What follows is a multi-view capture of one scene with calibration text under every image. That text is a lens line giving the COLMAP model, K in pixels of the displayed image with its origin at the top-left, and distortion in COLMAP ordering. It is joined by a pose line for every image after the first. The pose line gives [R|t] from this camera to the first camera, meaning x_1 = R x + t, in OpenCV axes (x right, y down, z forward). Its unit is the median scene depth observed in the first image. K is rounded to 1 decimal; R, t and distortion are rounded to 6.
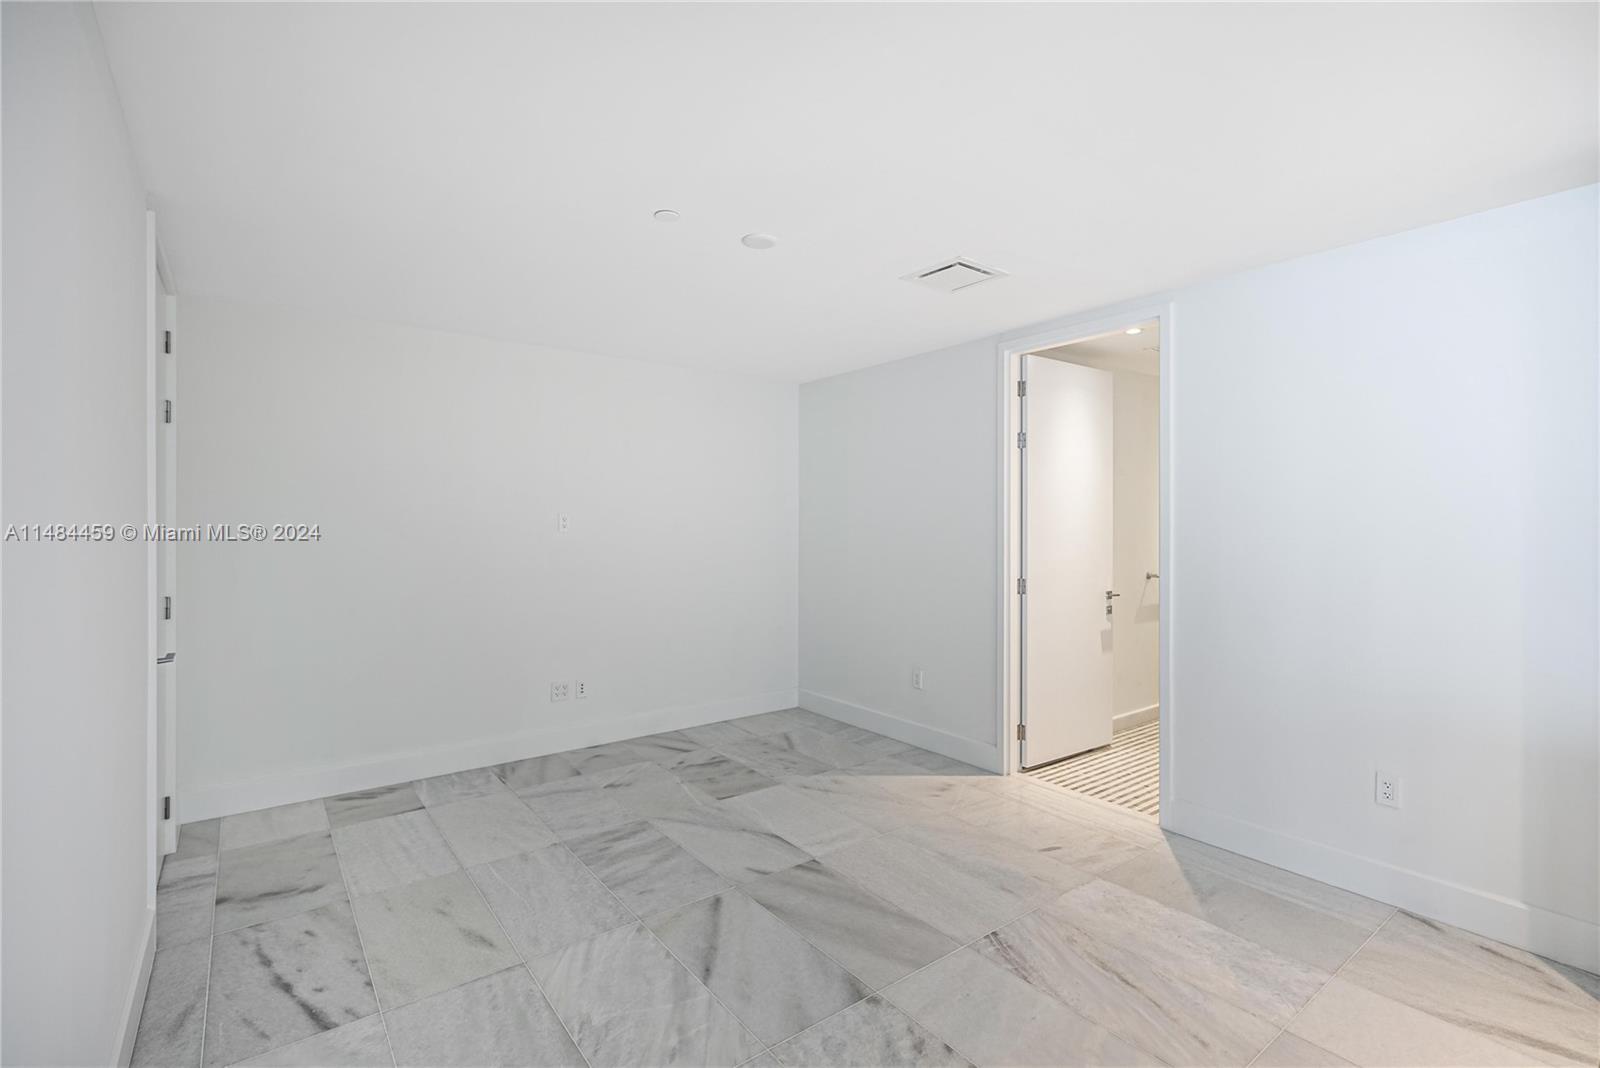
lens RADIAL K [[732.0, 0, 805.1], [0, 732.0, 527.8], [0, 0, 1]] dist [-0.000666, 0.000562]
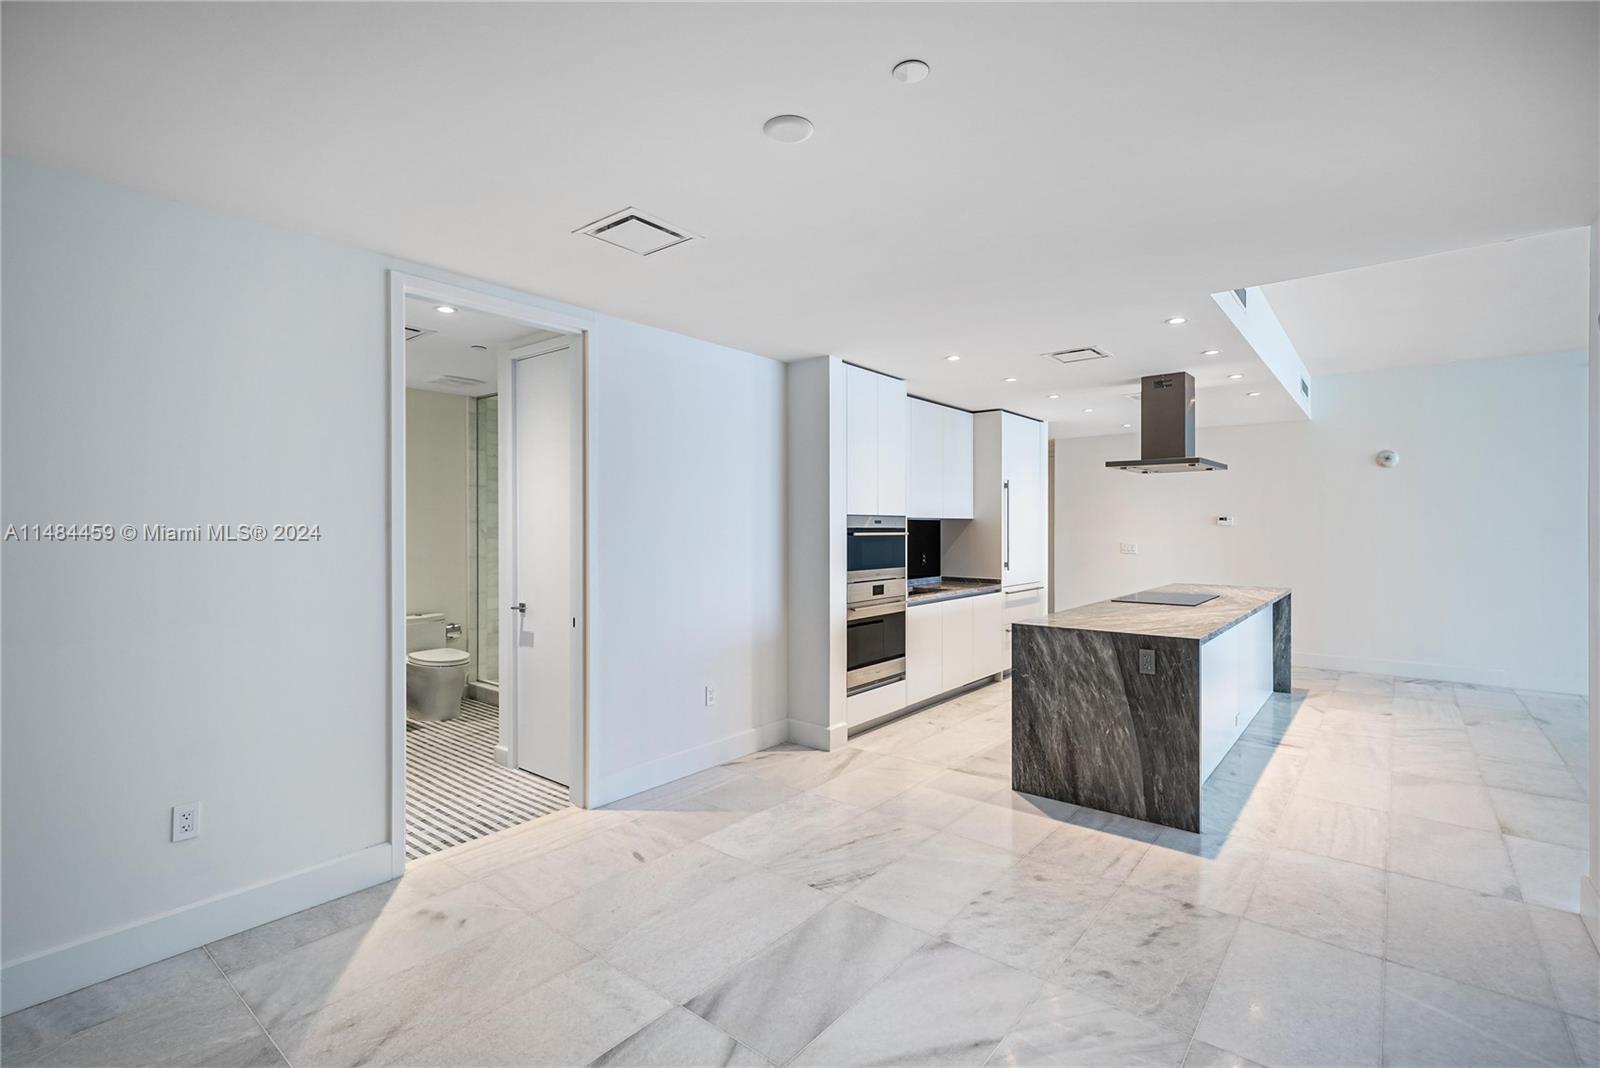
lens RADIAL K [[732.0, 0, 808.2], [0, 732.0, 533.1], [0, 0, 1]] dist [-0.000666, 0.000562]
pose [[-0.238397, -0.009477, 0.971121, -0.643752], [0.004718, 0.999929, 0.010916, -0.001179], [-0.971156, 0.007185, -0.238336, 0.984576]]
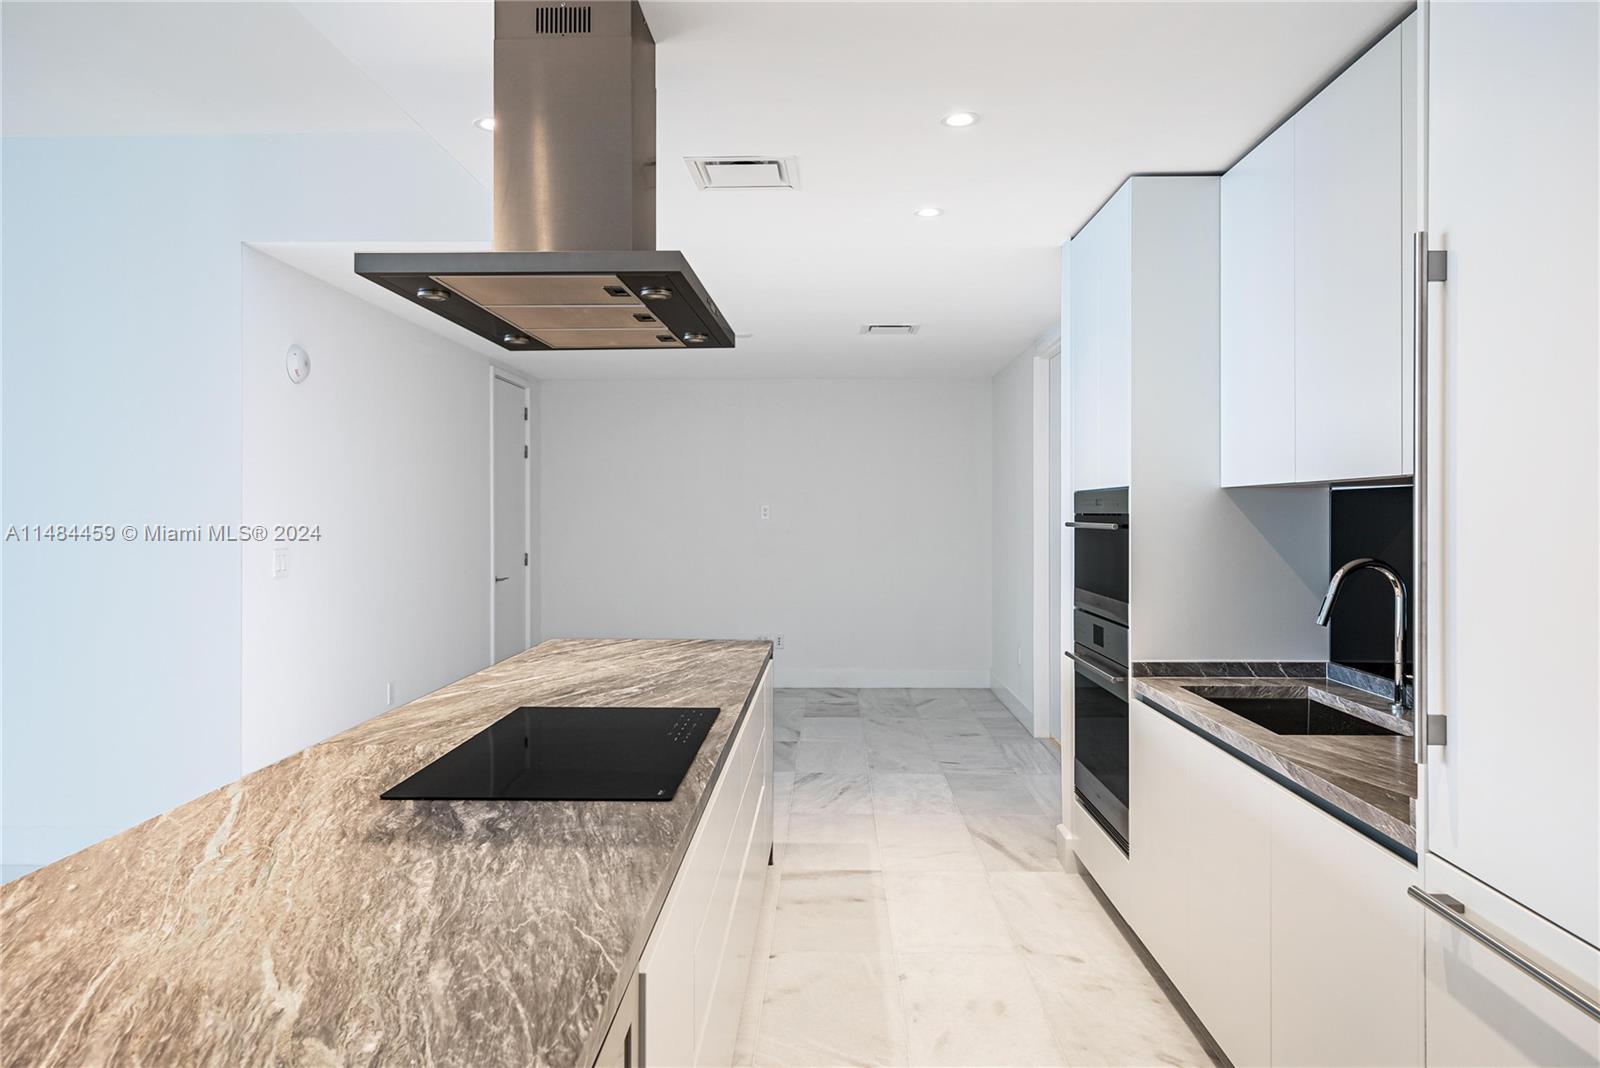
lens RADIAL K [[1113.1, 0, 789.6], [0, 1113.1, 520.7], [0, 0, 1]] dist [0.003001, -0.002513]
pose [[0.764918, -0.000552, -0.644127, 1.332657], [-0.000374, 0.999999, -0.001301, 0.014010], [0.644127, 0.001236, 0.764917, -0.656185]]
